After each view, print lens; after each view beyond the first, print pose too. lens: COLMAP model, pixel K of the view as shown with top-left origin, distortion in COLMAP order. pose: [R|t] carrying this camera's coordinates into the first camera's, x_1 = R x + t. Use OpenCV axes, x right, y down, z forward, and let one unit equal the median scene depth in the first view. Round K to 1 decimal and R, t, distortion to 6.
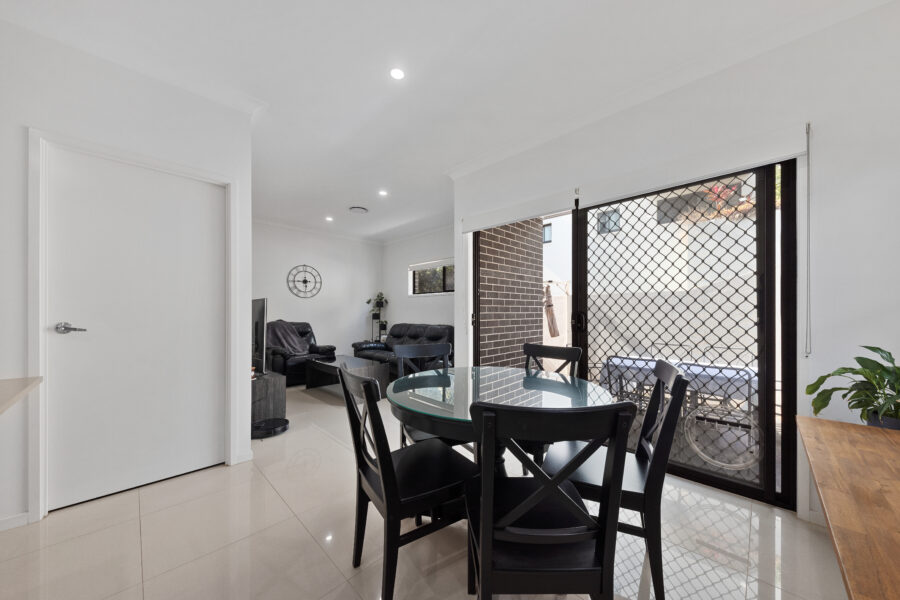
lens RADIAL K [[314.6, 0, 454.4], [0, 314.6, 309.1], [0, 0, 1]] dist [-0.000844, -0.000060]
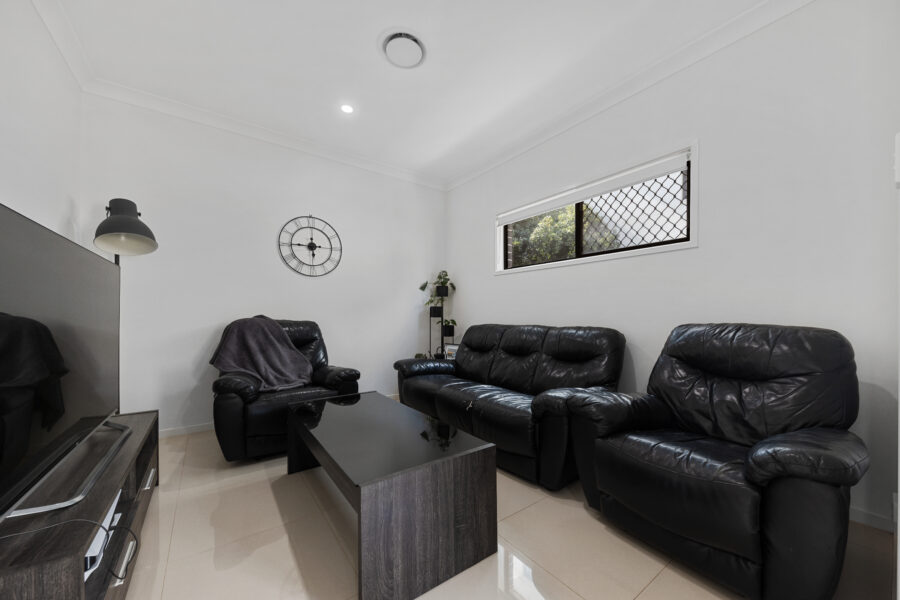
lens RADIAL K [[330.6, 0, 448.5], [0, 330.6, 304.4], [0, 0, 1]] dist [0.000994, -0.000214]
pose [[0.984764, -0.007442, -0.173737, -0.138469], [0.003660, 0.999750, -0.022080, 0.025700], [0.173858, 0.021107, 0.984545, 0.465667]]
